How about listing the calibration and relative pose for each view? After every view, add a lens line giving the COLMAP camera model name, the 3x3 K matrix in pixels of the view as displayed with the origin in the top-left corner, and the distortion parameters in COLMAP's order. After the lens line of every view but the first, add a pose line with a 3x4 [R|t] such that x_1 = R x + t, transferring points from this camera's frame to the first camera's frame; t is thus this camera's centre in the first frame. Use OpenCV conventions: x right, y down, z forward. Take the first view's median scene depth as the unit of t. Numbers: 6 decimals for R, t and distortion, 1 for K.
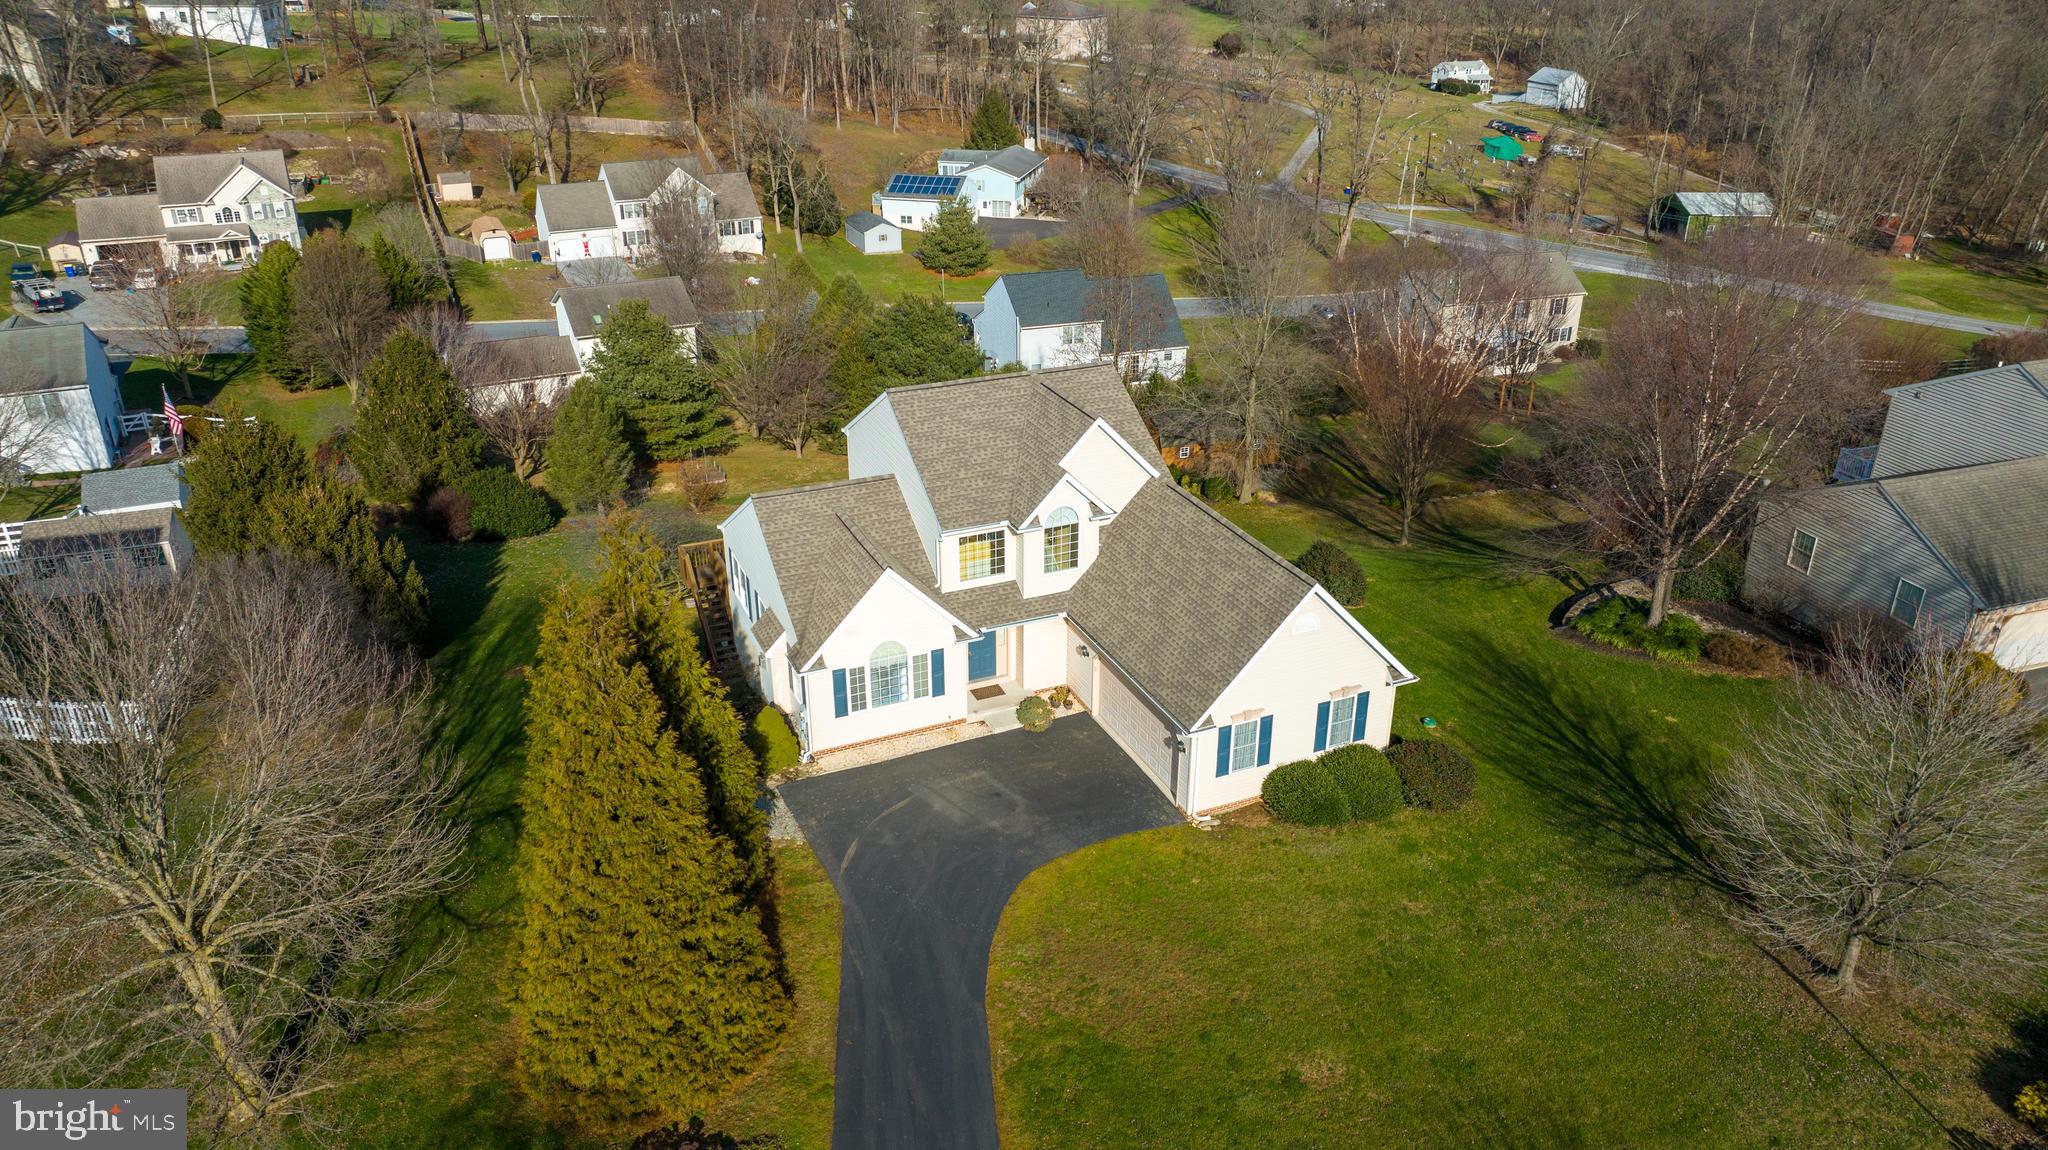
lens RADIAL K [[1451.6, 0, 1019.2], [0, 1451.6, 575.0], [0, 0, 1]] dist [-0.022324, 0.007830]
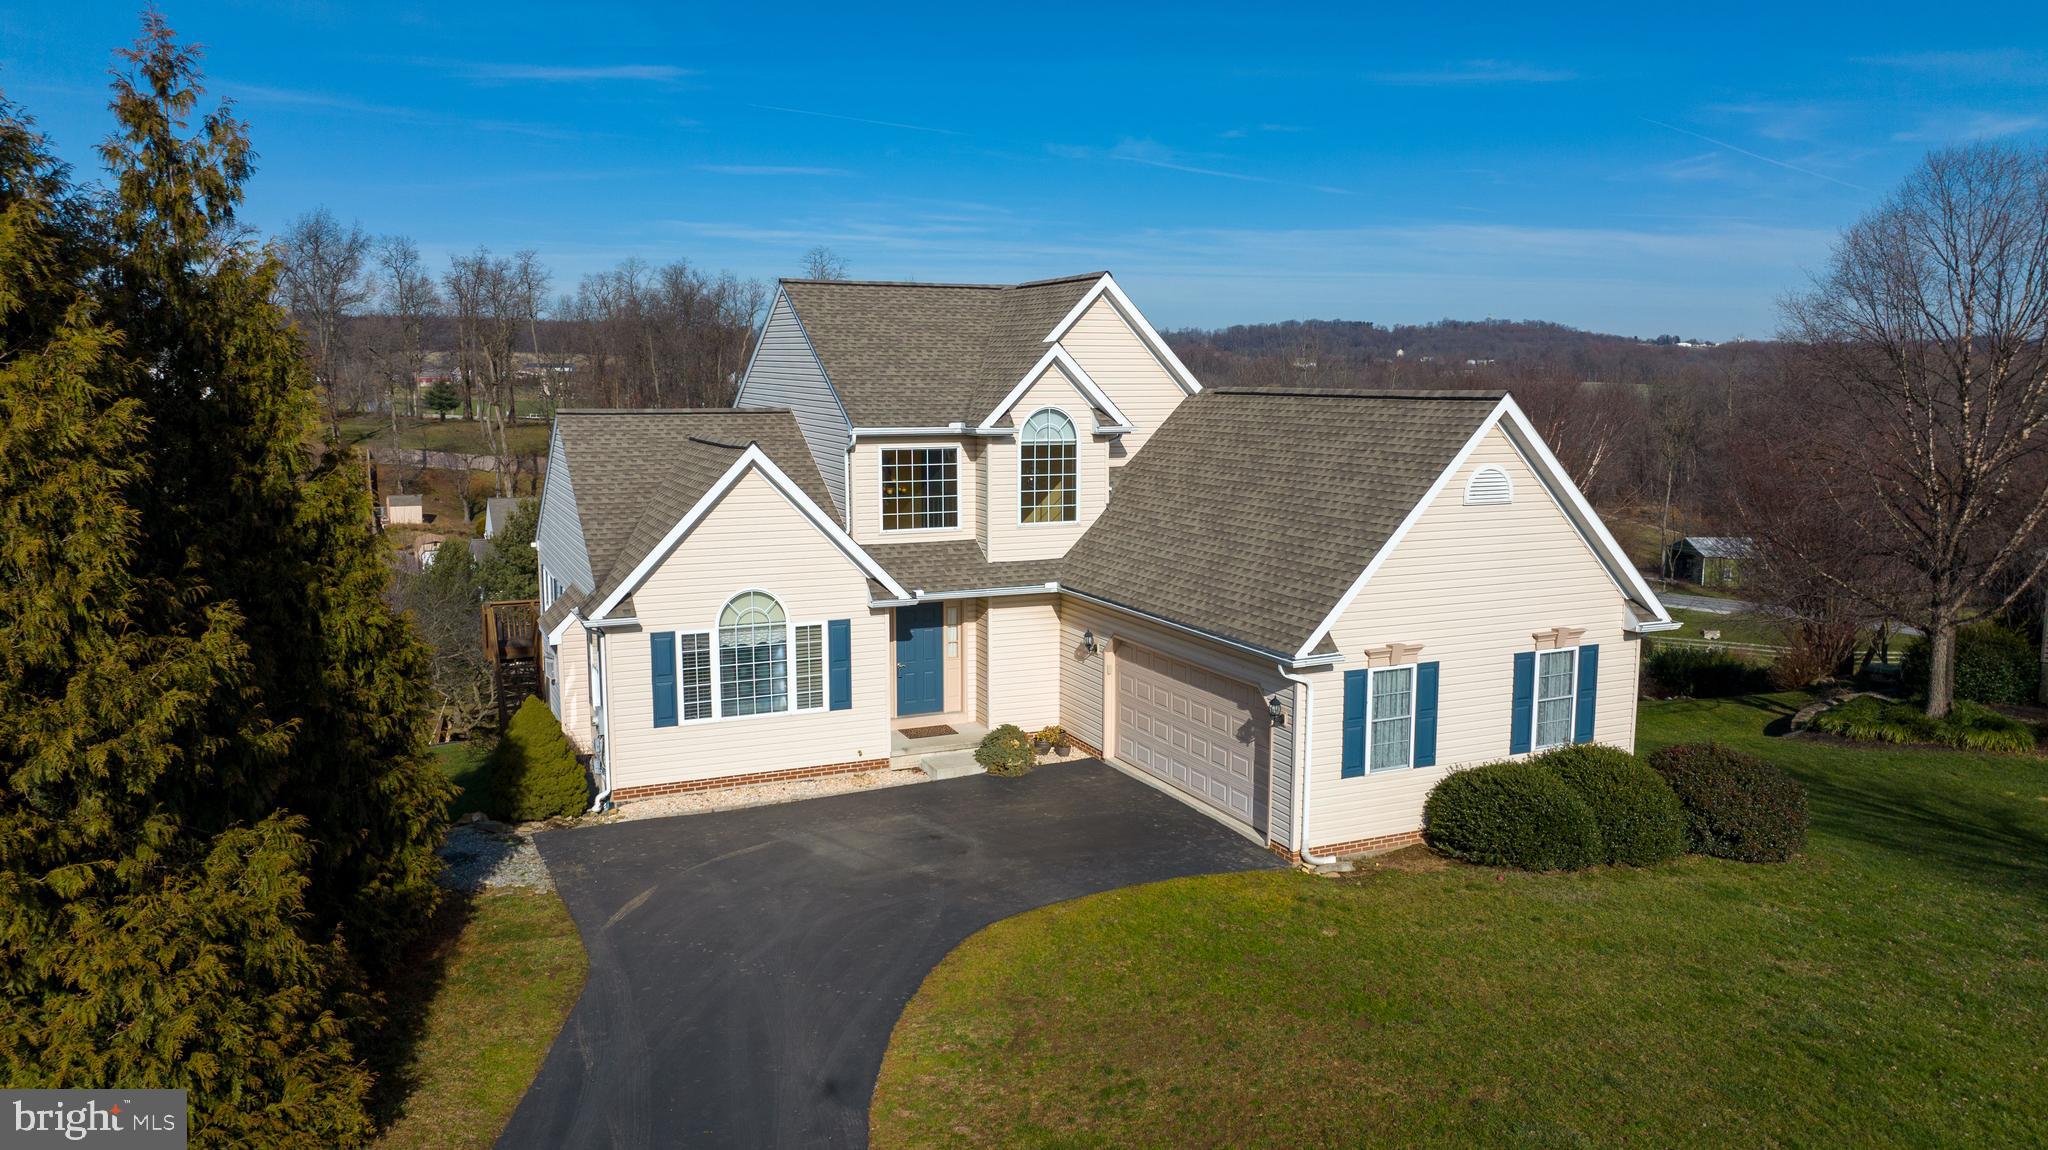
lens RADIAL K [[1448.8, 0, 1024.0], [0, 1448.8, 575.0], [0, 0, 1]] dist [-0.035078, 0.032930]
pose [[0.999942, -0.000784, 0.010748, 0.011560], [0.003954, 0.954492, -0.298210, 0.199686], [-0.010025, 0.298235, 0.954440, 0.416195]]
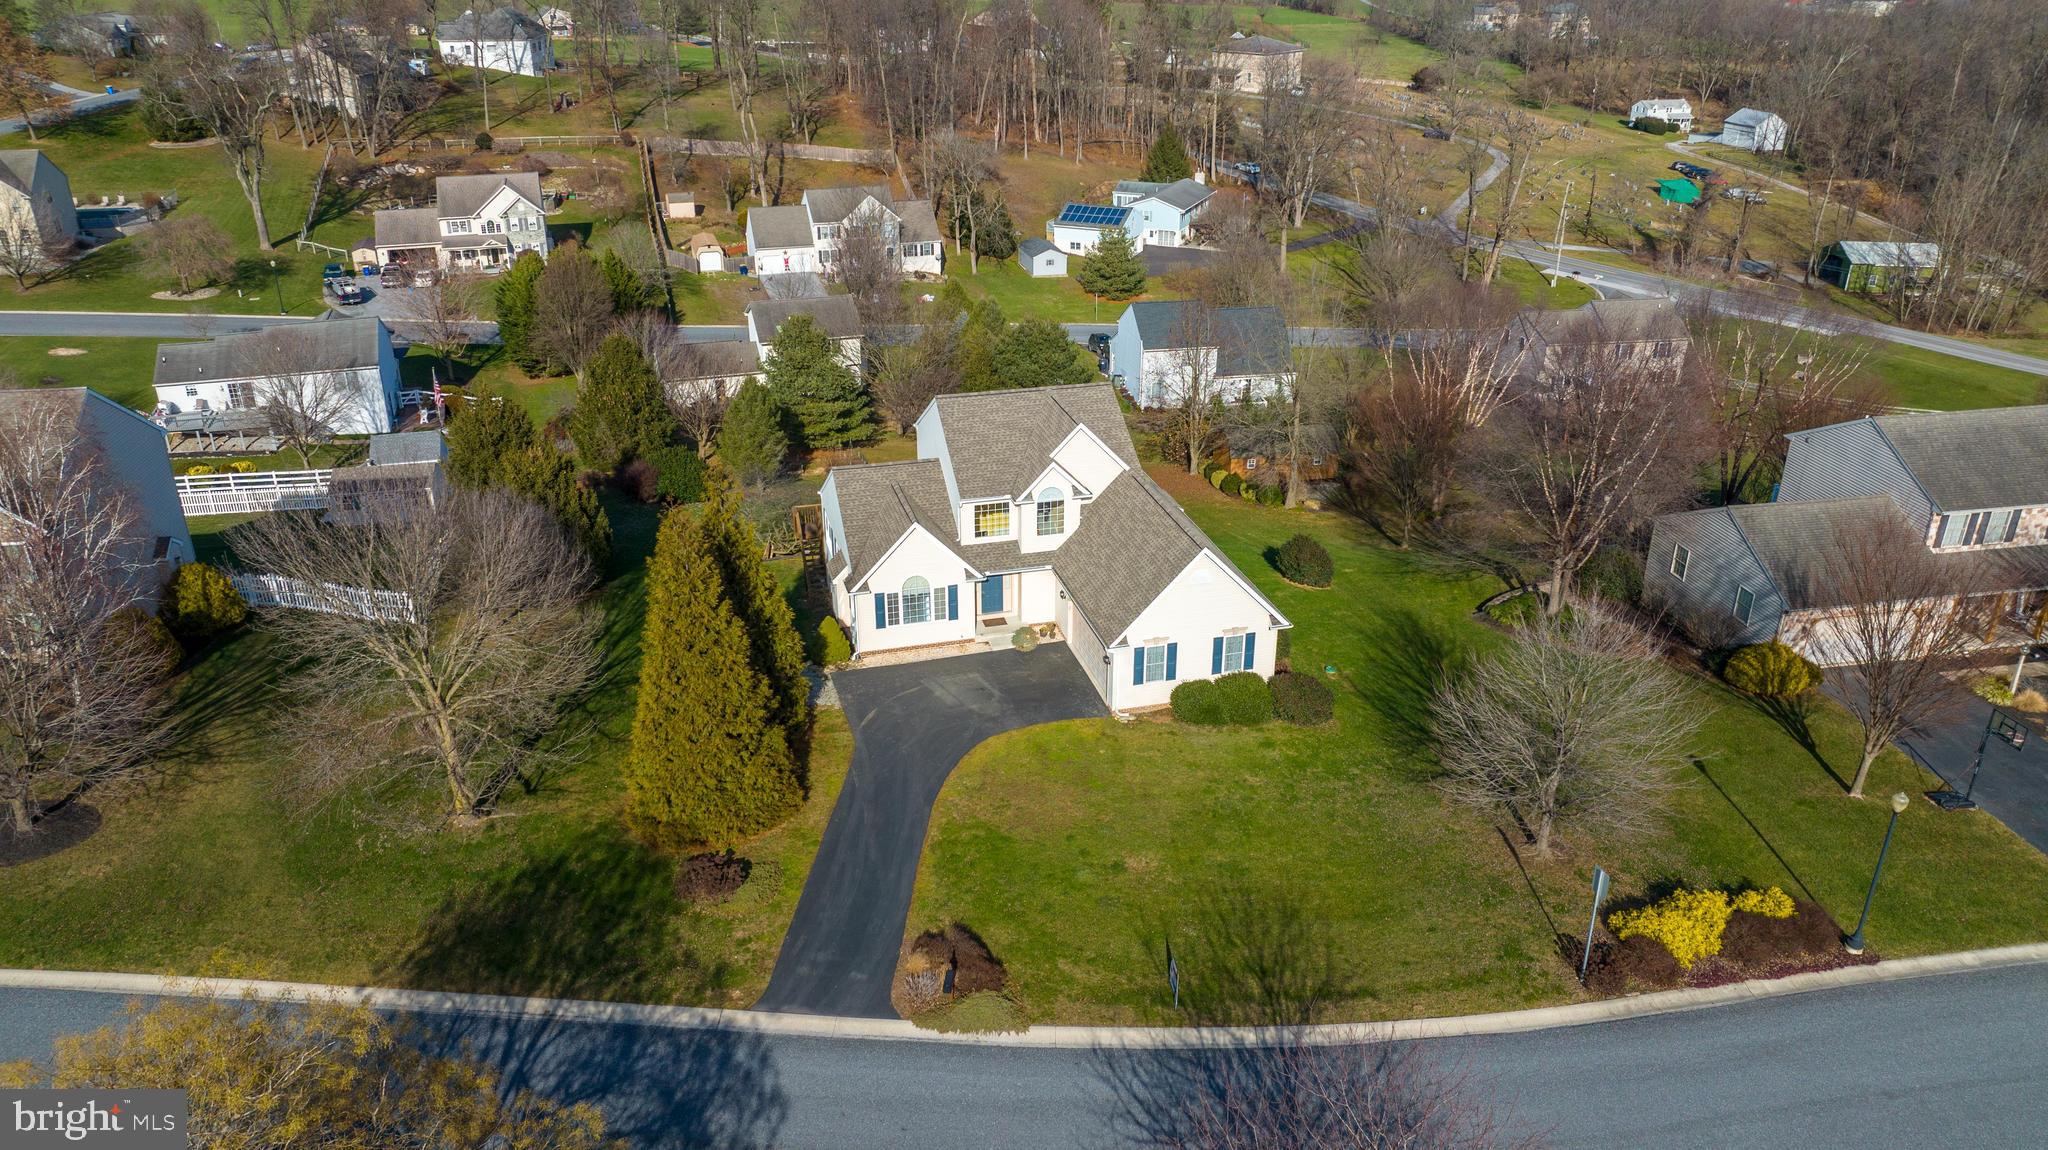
lens RADIAL K [[1451.6, 0, 1019.2], [0, 1451.6, 575.0], [0, 0, 1]] dist [-0.022324, 0.007830]
pose [[0.988478, 0.061904, -0.138126, 0.187633], [-0.063200, 0.997988, -0.005007, 0.042756], [0.137539, 0.013679, 0.990402, -0.343026]]
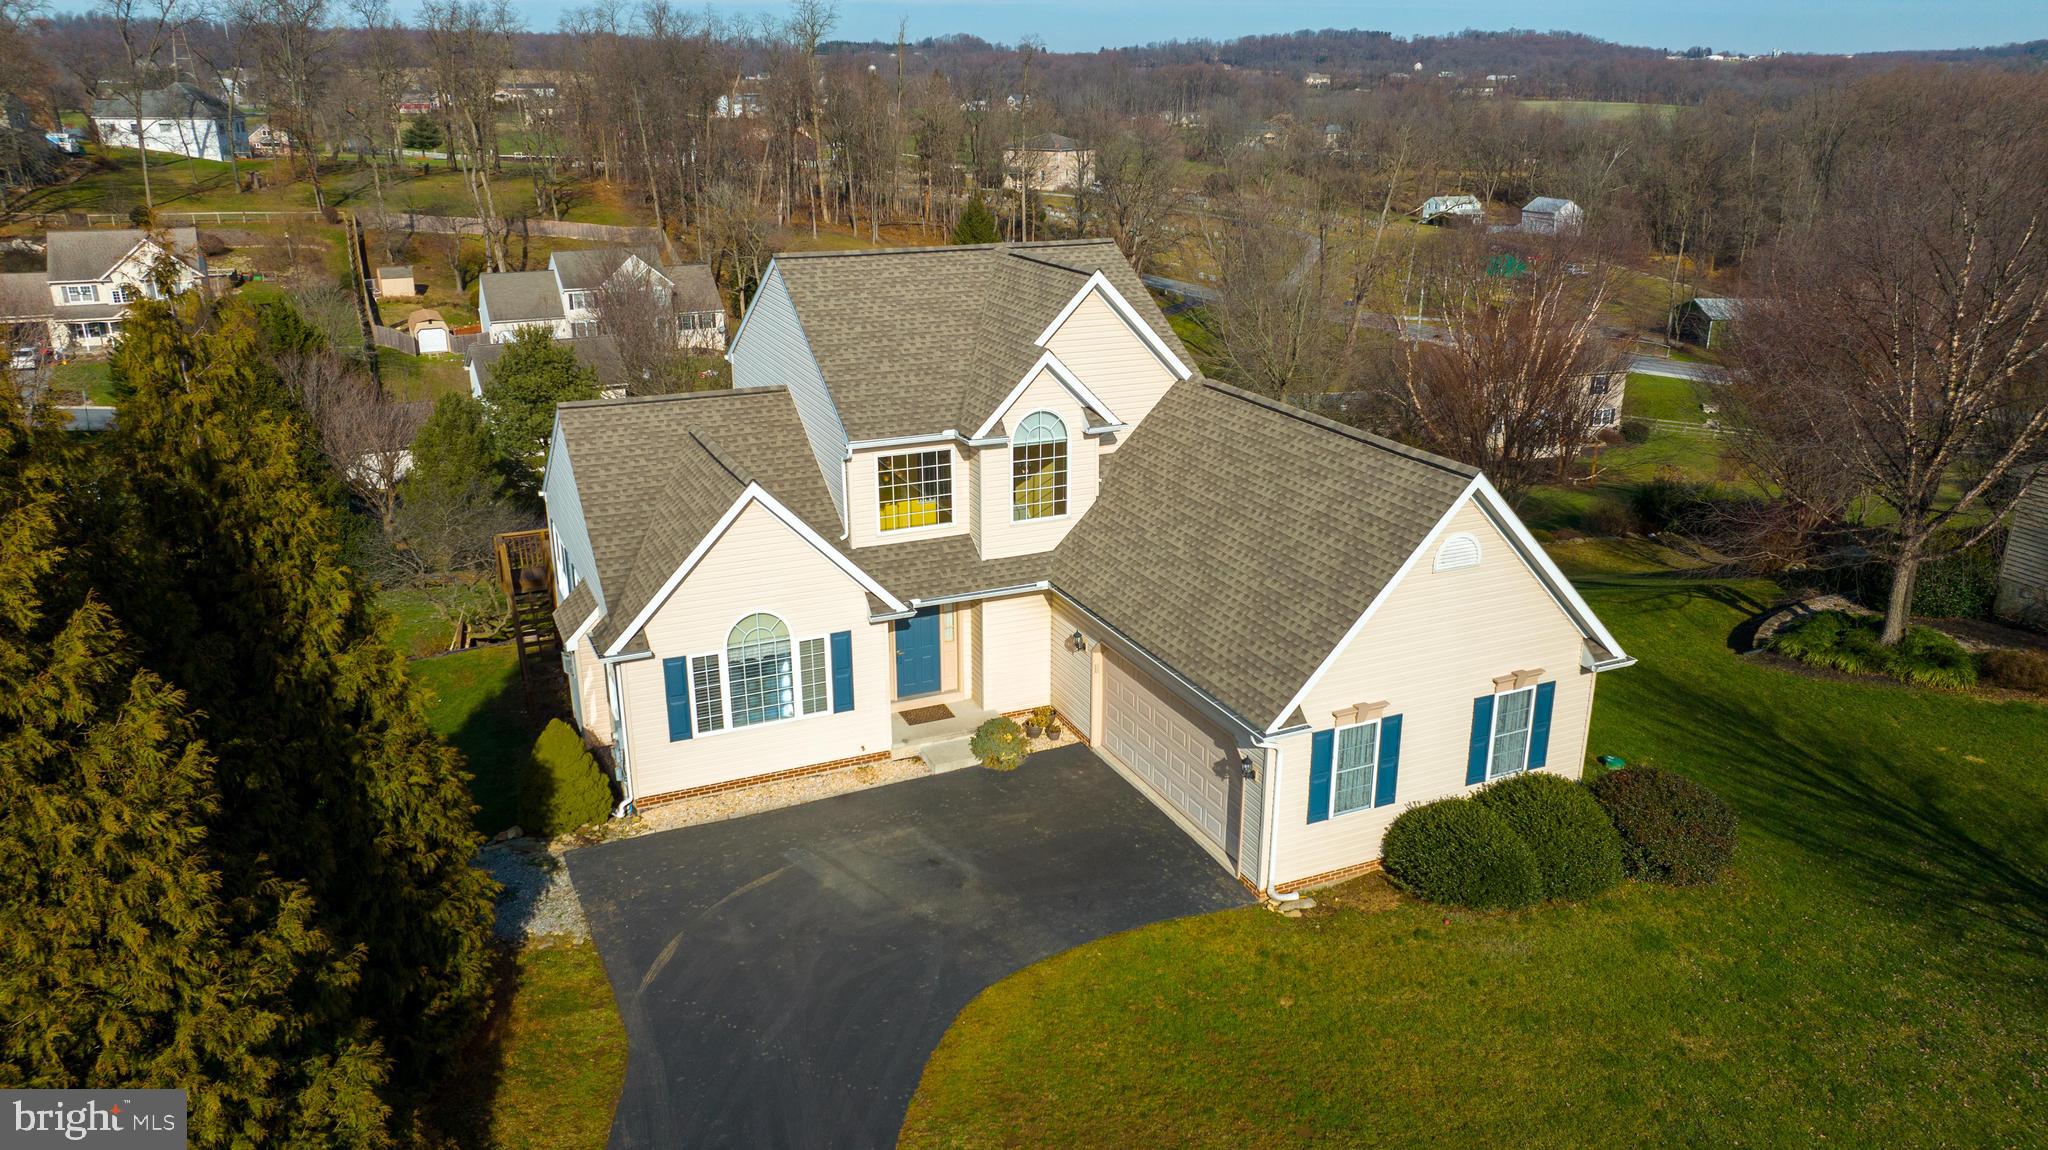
lens RADIAL K [[1448.8, 0, 1024.0], [0, 1448.8, 575.0], [0, 0, 1]] dist [-0.035078, 0.032930]
pose [[0.999949, -0.004599, 0.008937, 0.015722], [0.005577, 0.993622, -0.112625, 0.092793], [-0.008362, 0.112669, 0.993597, 0.366955]]
